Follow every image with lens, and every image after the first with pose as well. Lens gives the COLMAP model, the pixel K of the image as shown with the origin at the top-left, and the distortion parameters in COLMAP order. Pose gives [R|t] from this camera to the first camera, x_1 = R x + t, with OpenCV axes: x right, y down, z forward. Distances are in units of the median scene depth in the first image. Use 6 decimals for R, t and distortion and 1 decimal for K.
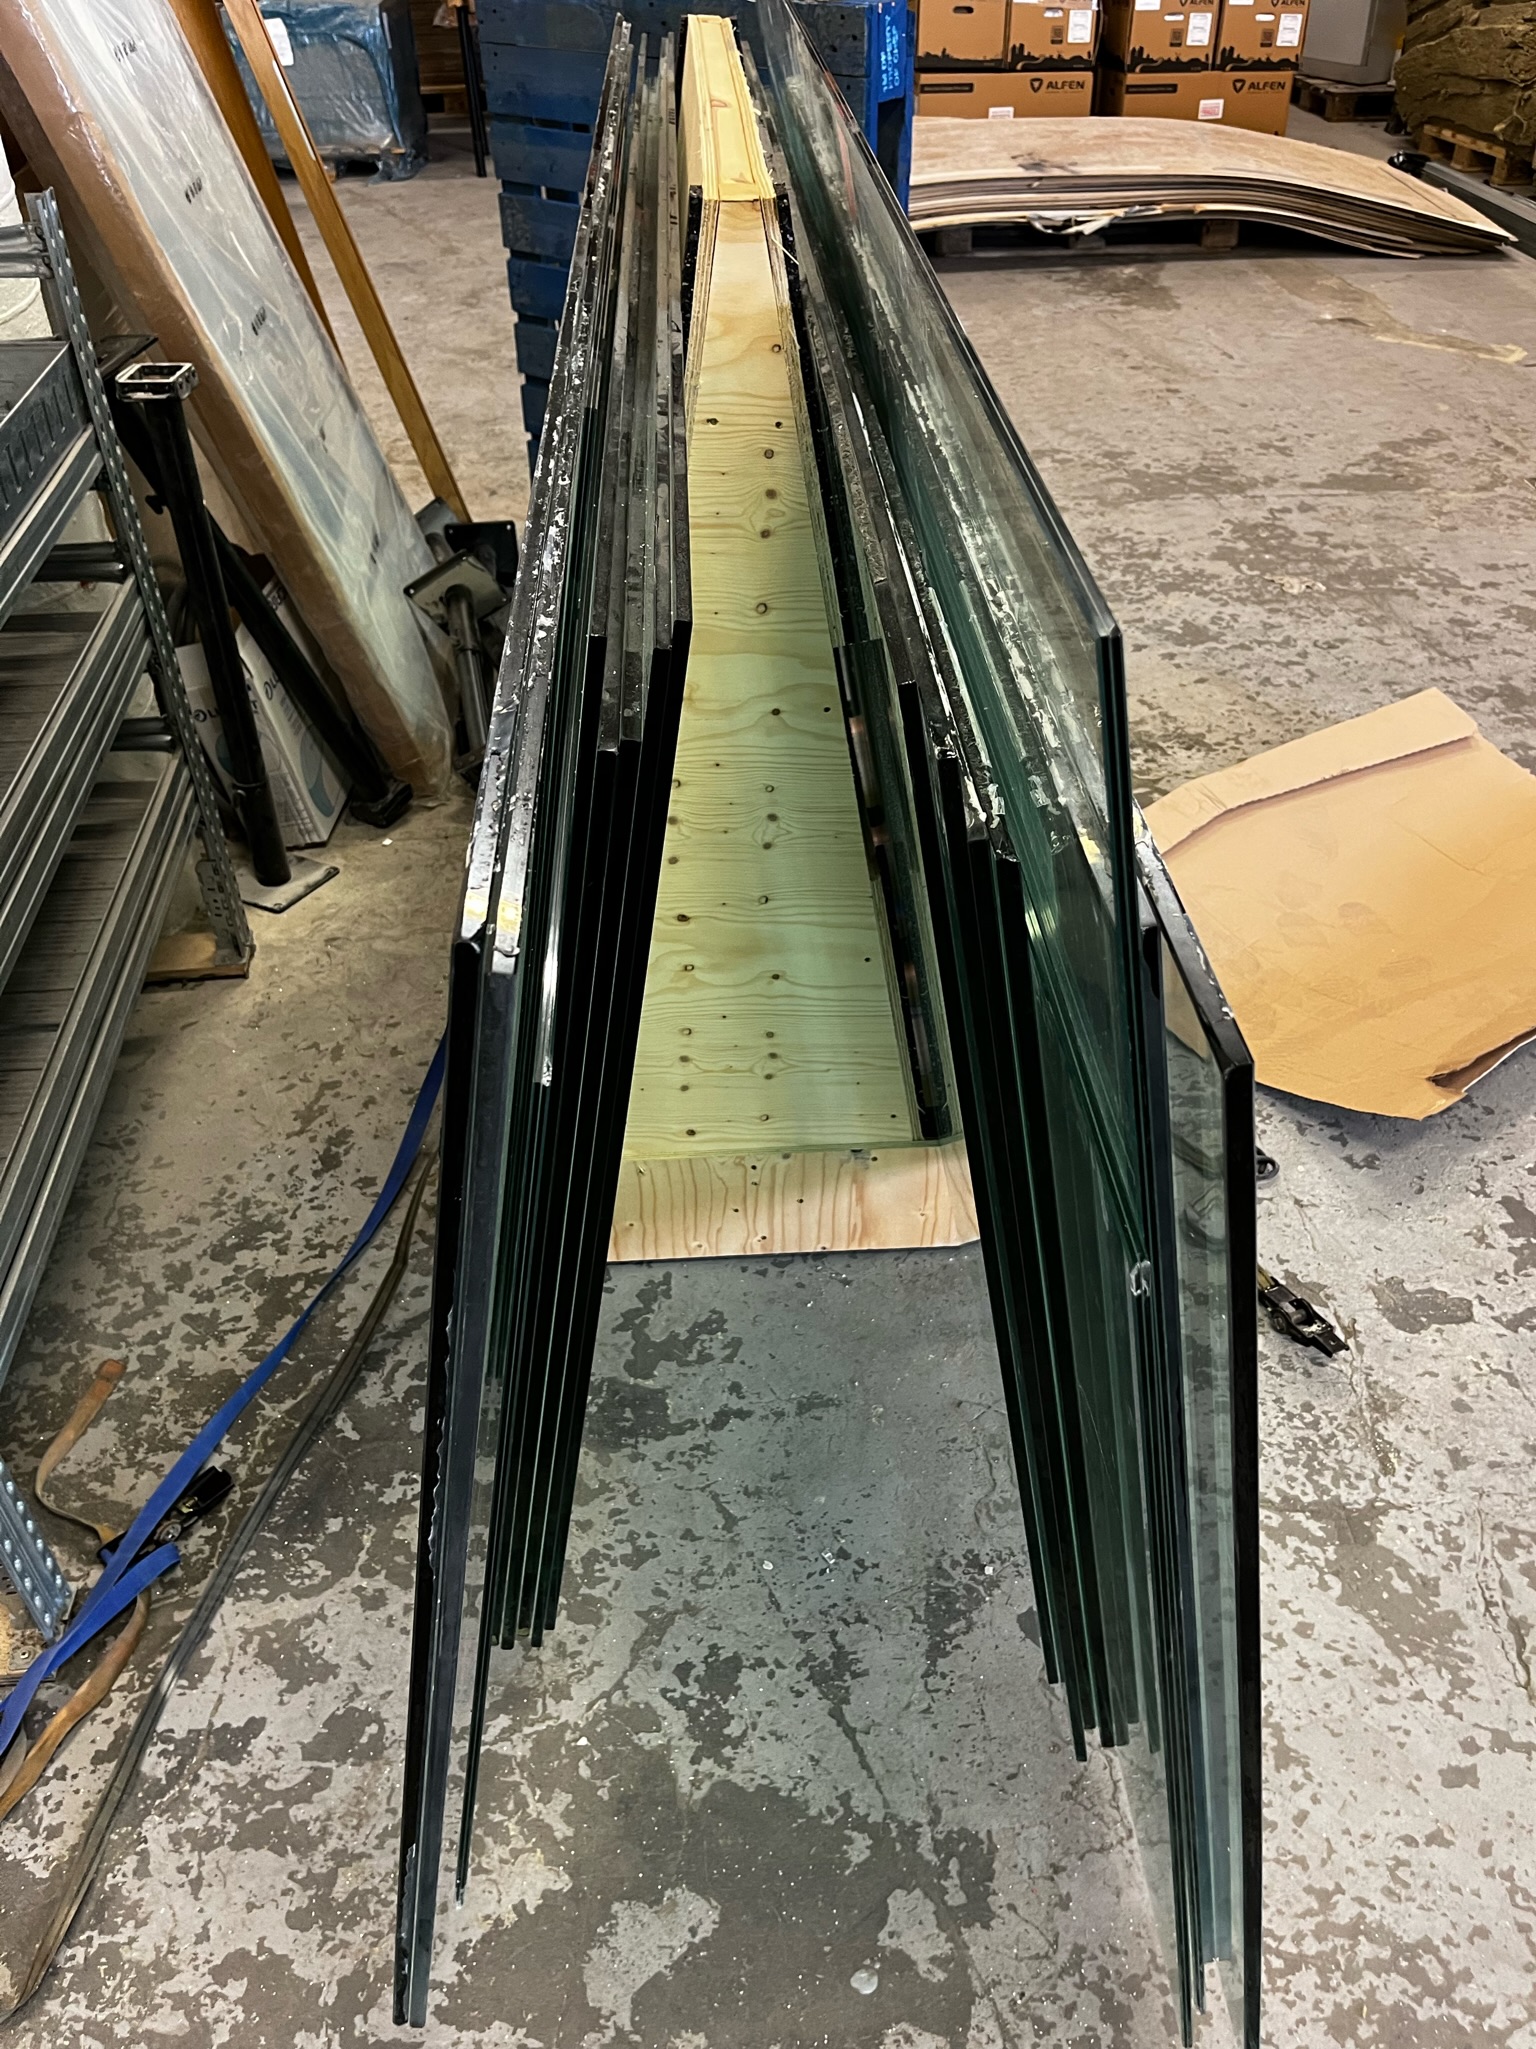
lens RADIAL K [[1551.1, 0, 763.3], [0, 1551.1, 1027.8], [0, 0, 1]] dist [0.061480, -0.075152]
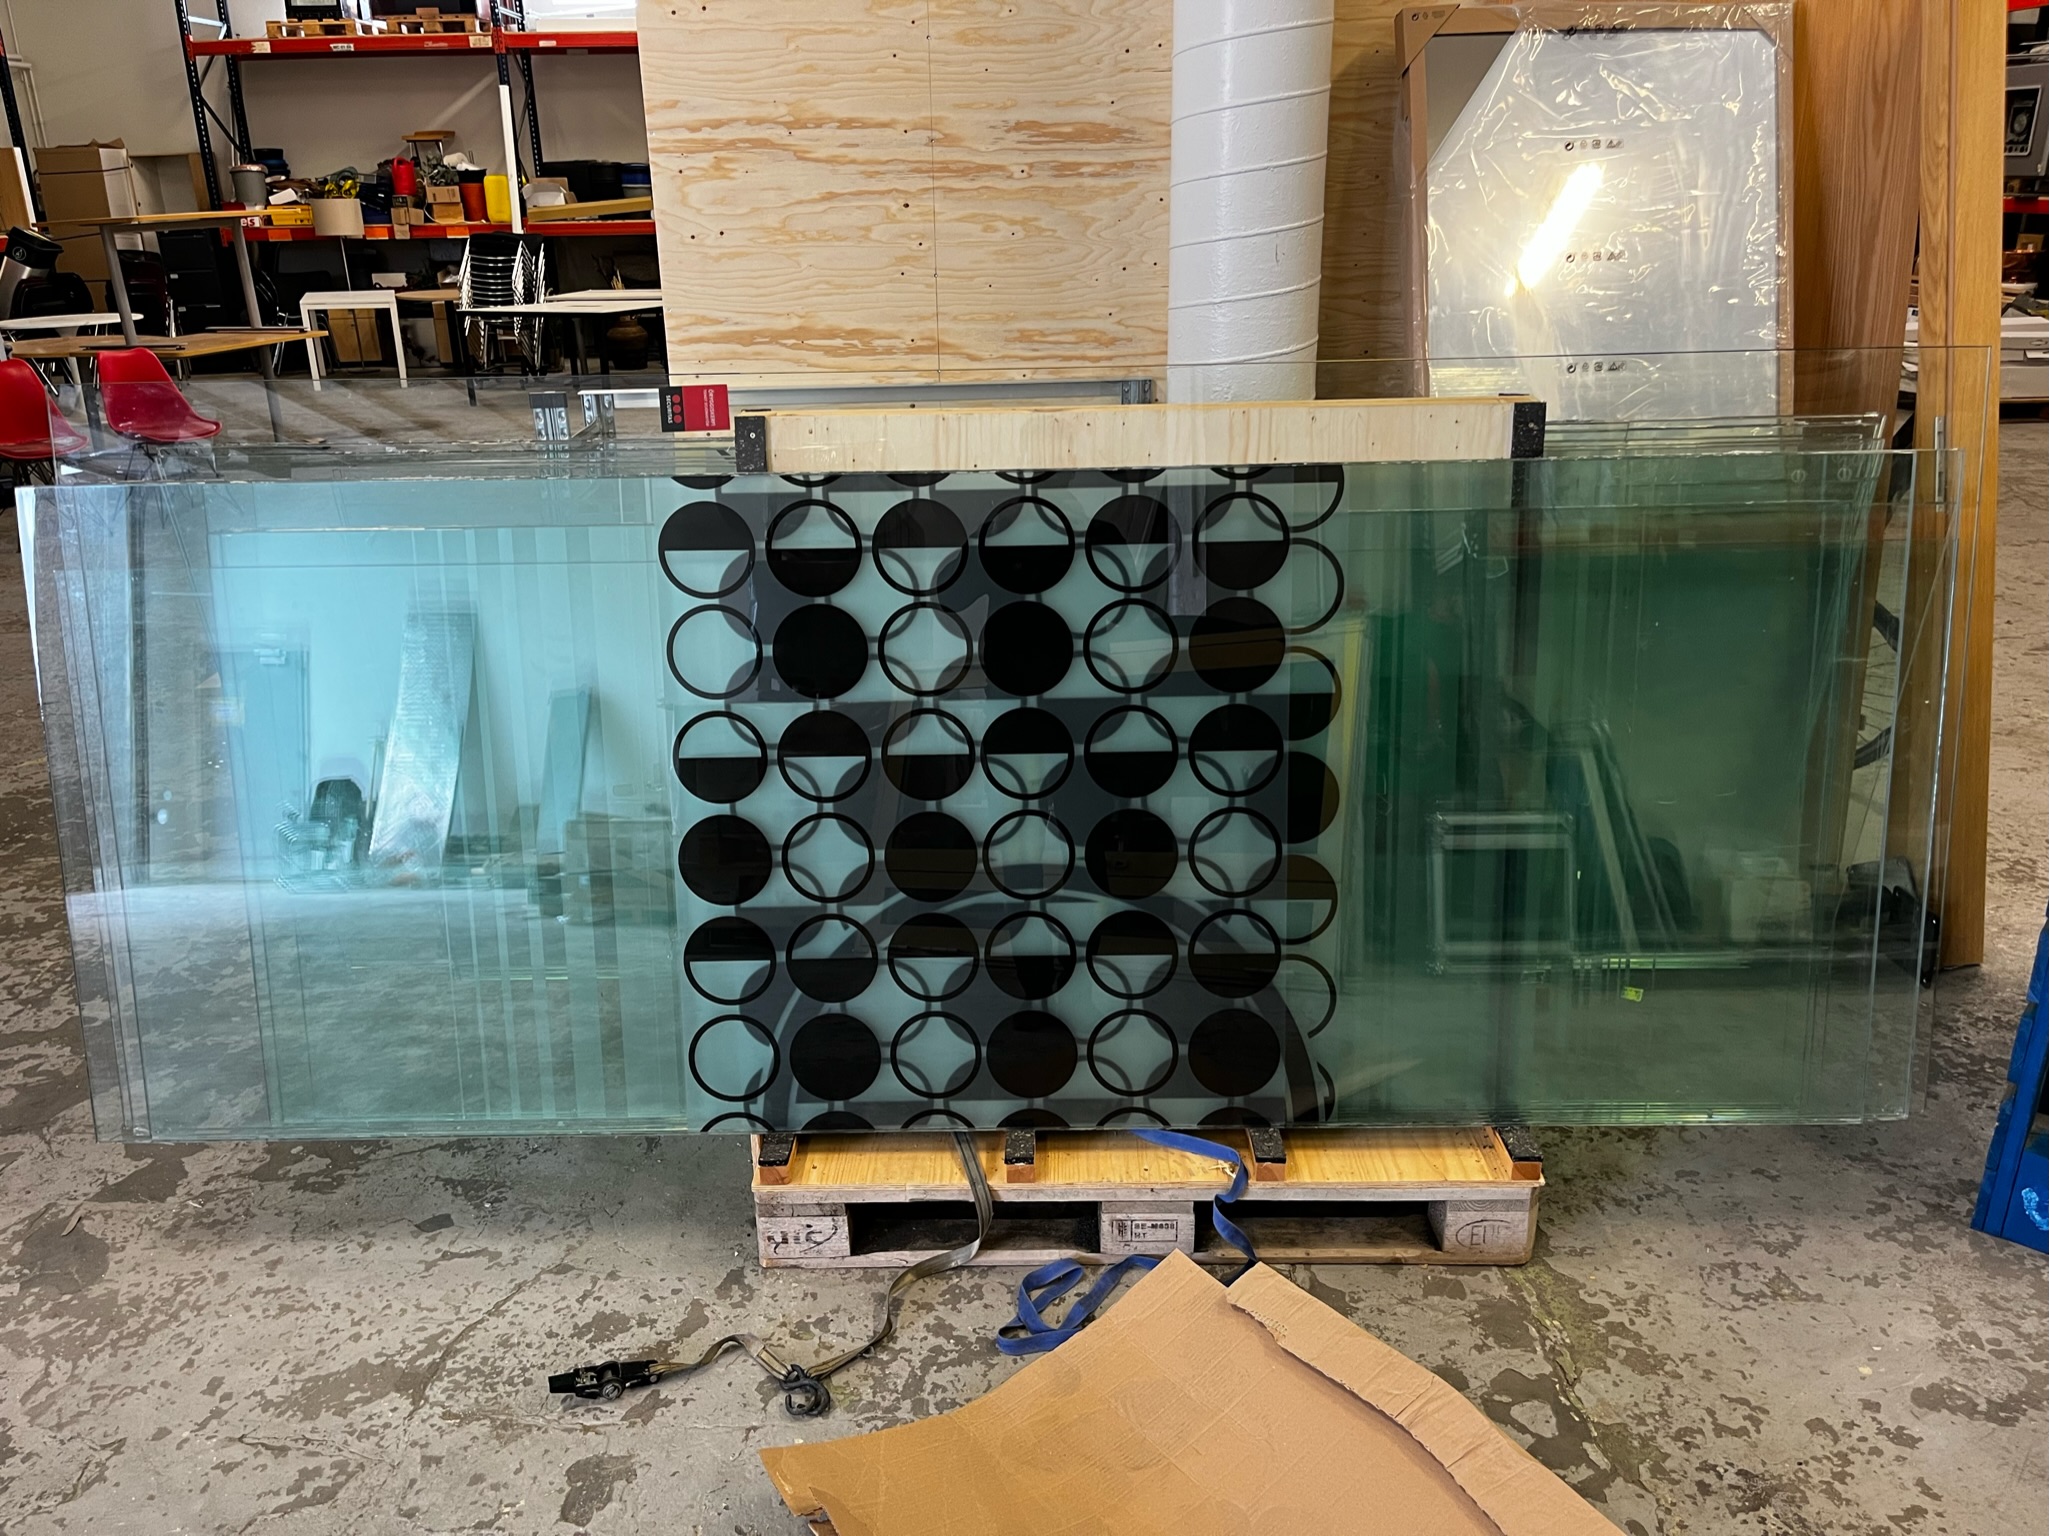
lens RADIAL K [[1551.1, 0, 1007.3], [0, 1551.1, 774.4], [0, 0, 1]] dist [0.061480, -0.075152]
pose [[-0.059977, 0.361160, -0.930573, 1.265593], [-0.611494, 0.723554, 0.320226, -0.691044], [0.788973, 0.588246, 0.177450, 0.810519]]
